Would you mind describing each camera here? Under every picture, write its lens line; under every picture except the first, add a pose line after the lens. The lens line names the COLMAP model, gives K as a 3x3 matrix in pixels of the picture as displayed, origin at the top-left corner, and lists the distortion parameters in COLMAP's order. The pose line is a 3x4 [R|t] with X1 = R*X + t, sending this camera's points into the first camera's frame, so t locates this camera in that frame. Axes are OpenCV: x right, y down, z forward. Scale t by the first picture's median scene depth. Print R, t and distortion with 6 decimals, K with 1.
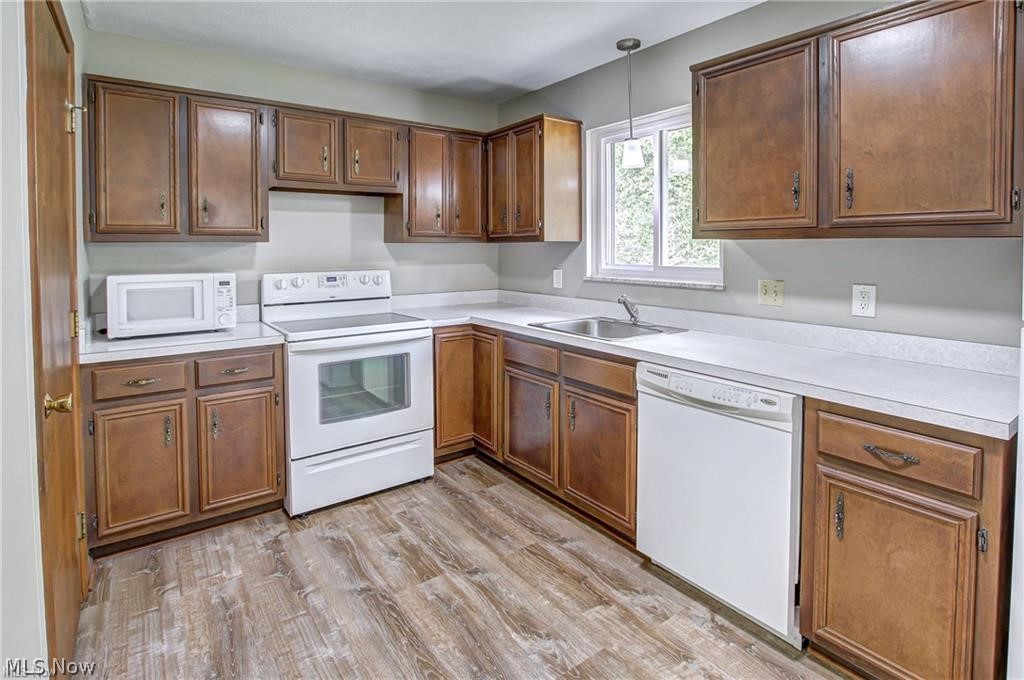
lens RADIAL K [[467.9, 0, 470.6], [0, 467.9, 252.3], [0, 0, 1]] dist [-0.017615, 0.001771]
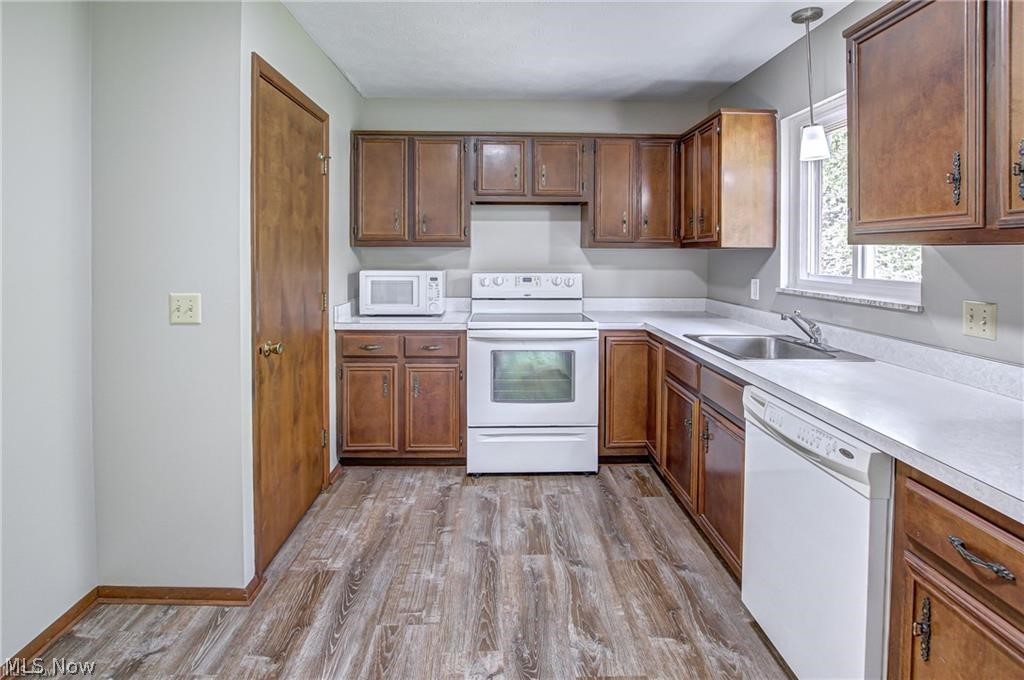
lens RADIAL K [[467.9, 0, 547.2], [0, 467.9, 251.7], [0, 0, 1]] dist [-0.017615, 0.001771]
pose [[0.862645, 0.007305, -0.505758, 0.375613], [-0.013529, 0.999871, -0.008635, -0.002467], [0.505630, 0.014291, 0.862632, 0.042407]]
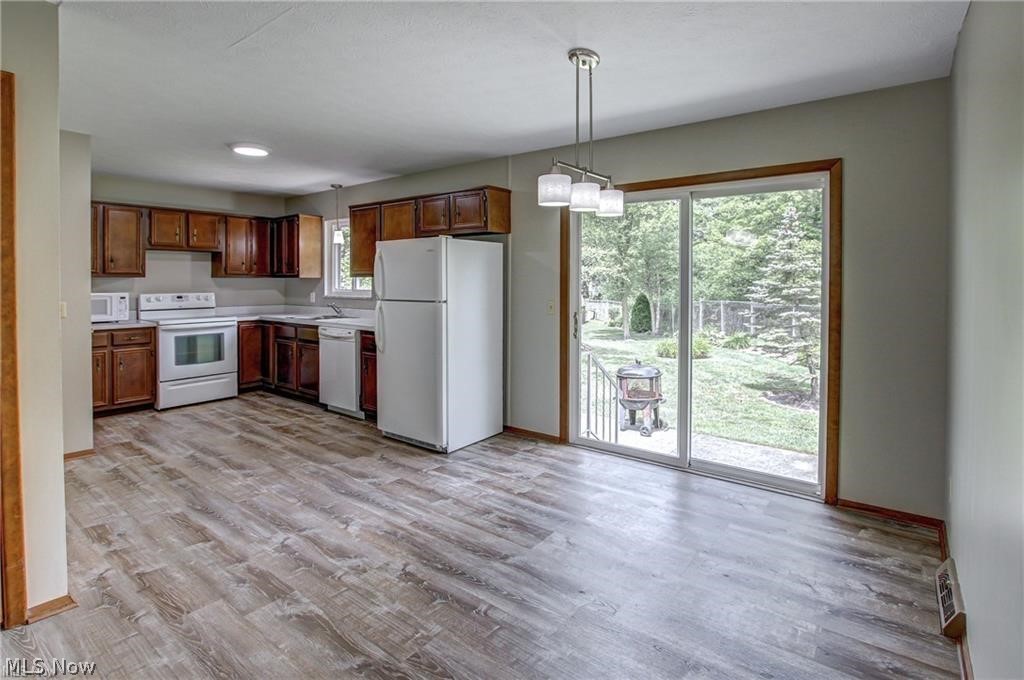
lens RADIAL K [[497.1, 0, 479.5], [0, 497.1, 284.4], [0, 0, 1]] dist [-0.024958, 0.001766]
pose [[0.957826, 0.004141, 0.287319, 0.328891], [-0.003338, 0.999989, -0.003283, 0.009928], [-0.287329, 0.002185, 0.957829, -1.422850]]
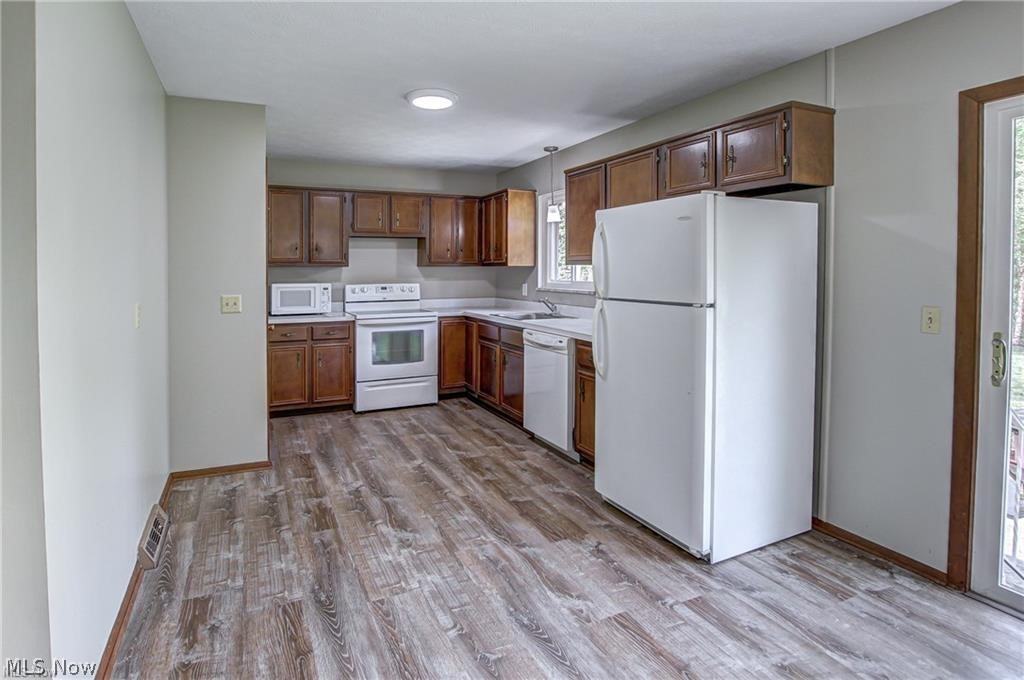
lens RADIAL K [[497.1, 0, 473.8], [0, 497.1, 282.8], [0, 0, 1]] dist [-0.024958, 0.001766]
pose [[0.981839, 0.007725, -0.189558, 0.426145], [-0.004147, 0.999806, 0.019265, 0.002157], [0.189670, -0.018129, 0.981681, -0.828164]]
